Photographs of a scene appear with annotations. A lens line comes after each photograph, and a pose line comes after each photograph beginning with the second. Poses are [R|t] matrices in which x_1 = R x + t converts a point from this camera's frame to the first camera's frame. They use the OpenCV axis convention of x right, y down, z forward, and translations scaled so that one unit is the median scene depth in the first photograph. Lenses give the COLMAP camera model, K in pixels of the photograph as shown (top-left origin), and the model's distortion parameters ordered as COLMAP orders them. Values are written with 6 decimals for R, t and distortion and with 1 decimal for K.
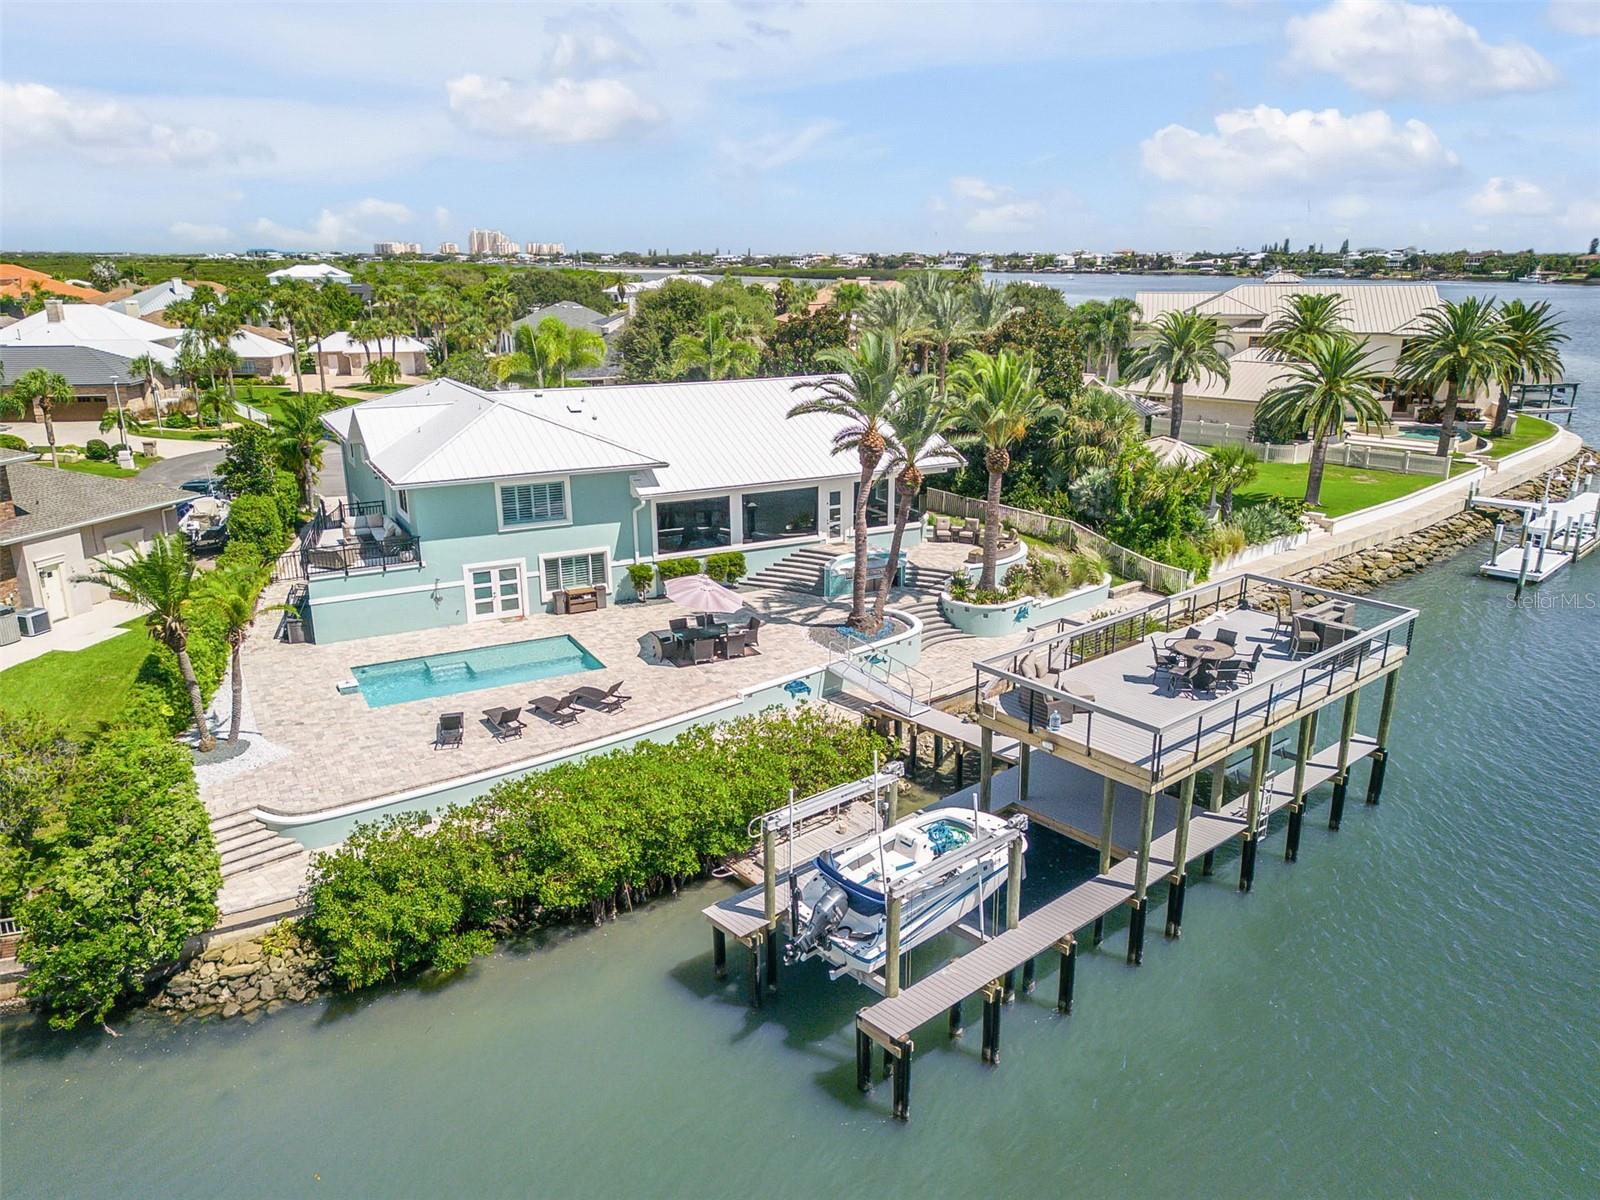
lens RADIAL K [[1157.3, 0, 803.2], [0, 1157.3, 622.0], [0, 0, 1]] dist [0.084345, -0.096211]
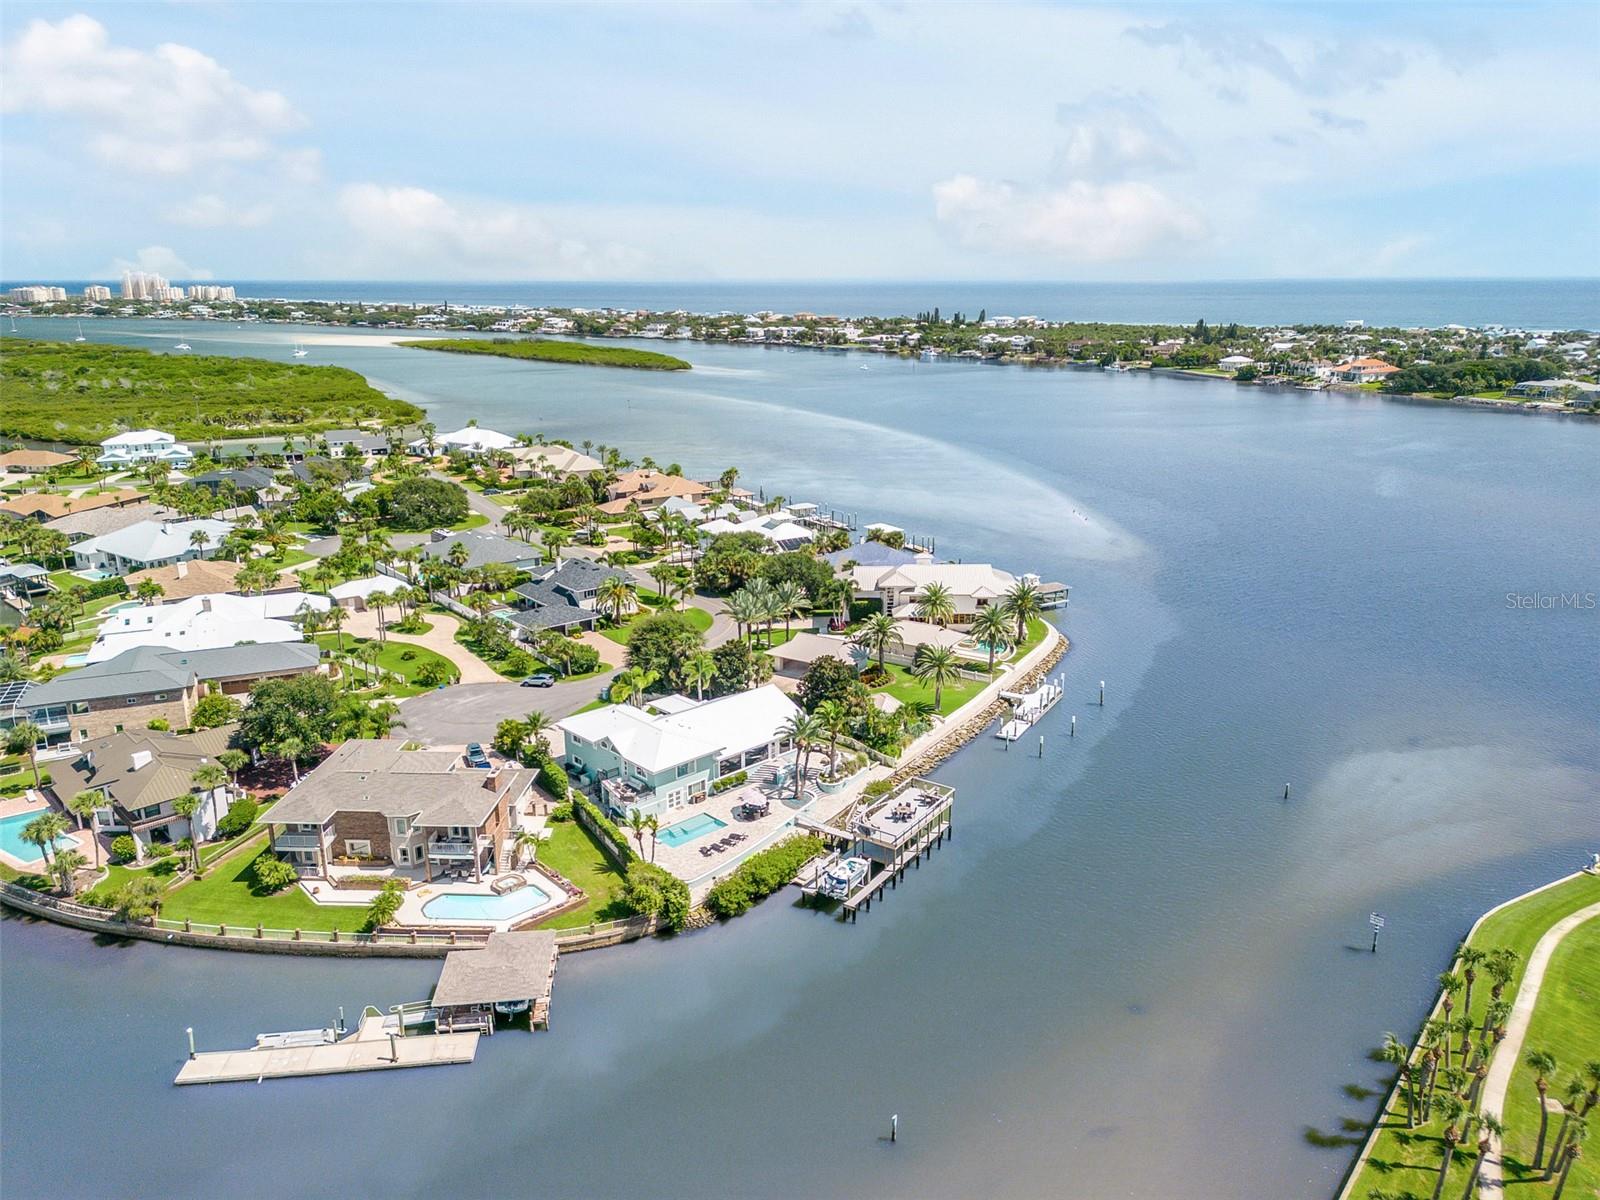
lens RADIAL K [[1143.2, 0, 803.1], [0, 1143.2, 622.5], [0, 0, 1]] dist [0.077283, -0.083716]
pose [[0.966178, -0.076474, 0.246276, -0.626611], [0.080364, 0.996749, -0.005769, -0.427905], [-0.245034, 0.025365, 0.969183, -1.891512]]
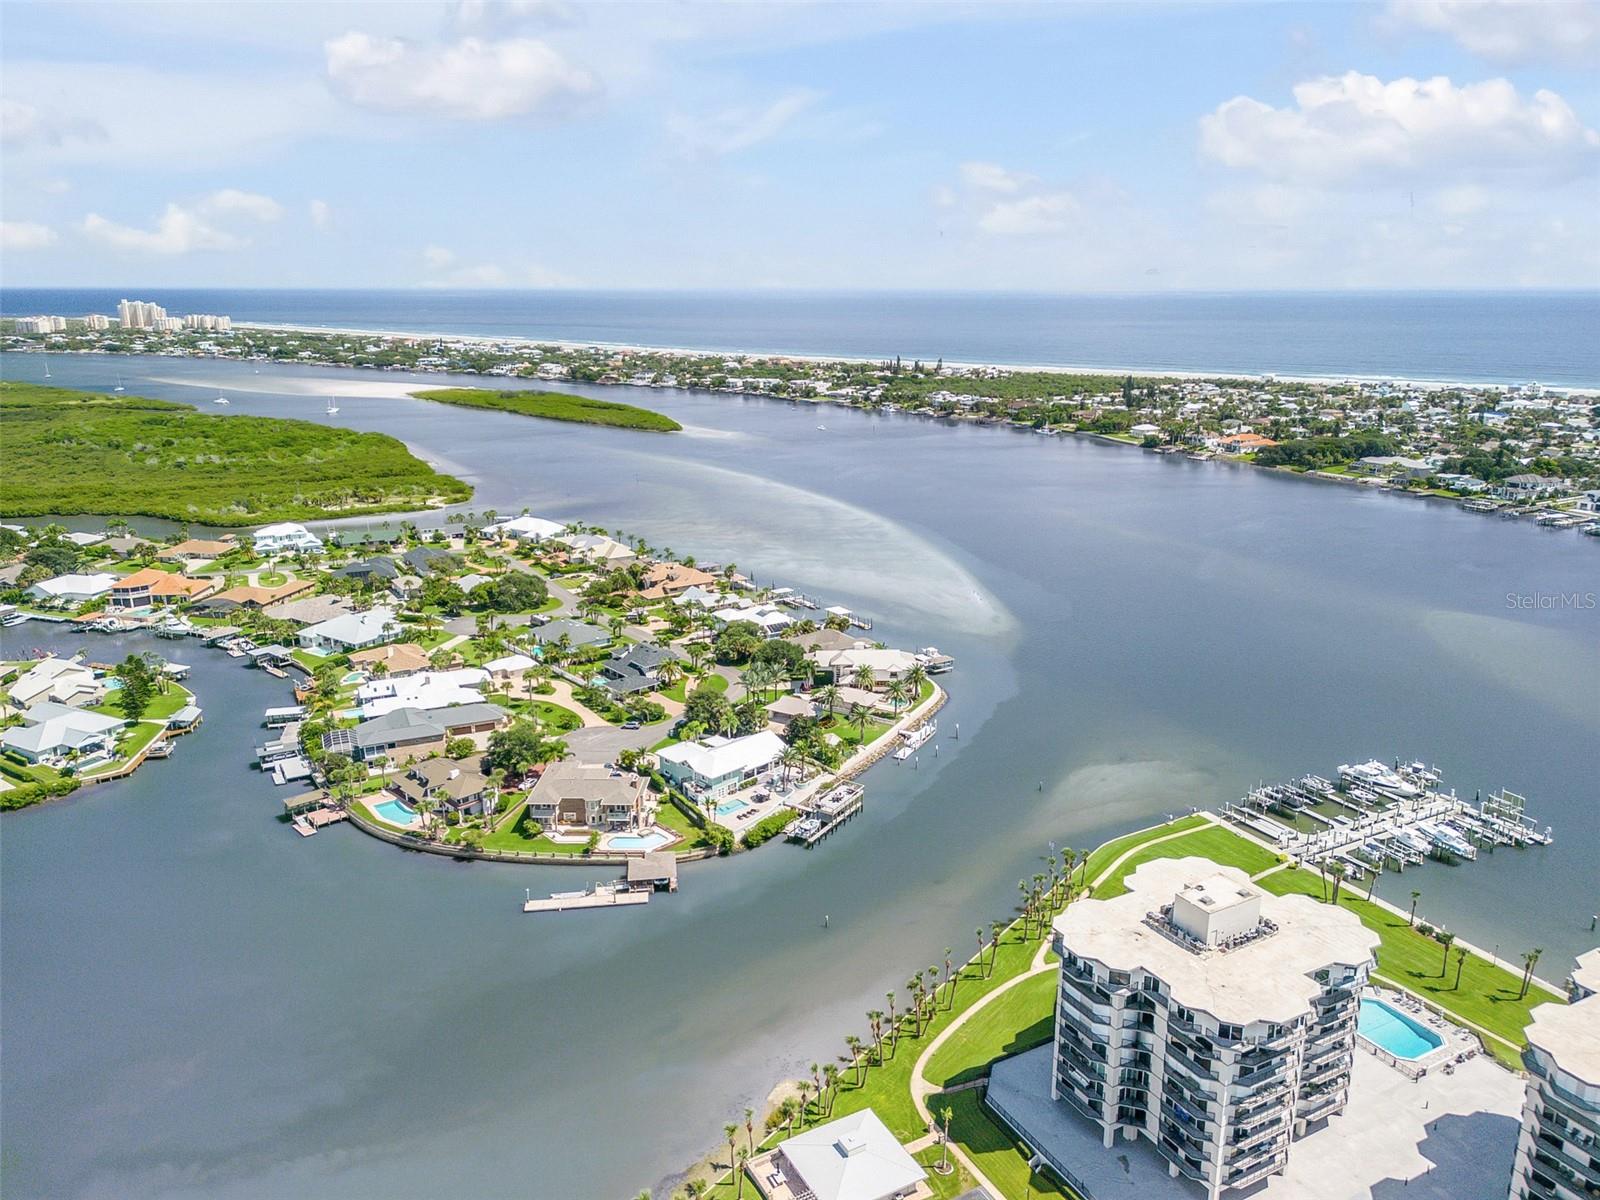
lens RADIAL K [[1145.0, 0, 804.1], [0, 1145.0, 606.2], [0, 0, 1]] dist [0.080020, -0.090508]
pose [[0.959690, -0.074366, 0.271045, -1.329312], [0.083979, 0.996178, -0.024024, -0.765536], [-0.268222, 0.045817, 0.962267, -4.563919]]
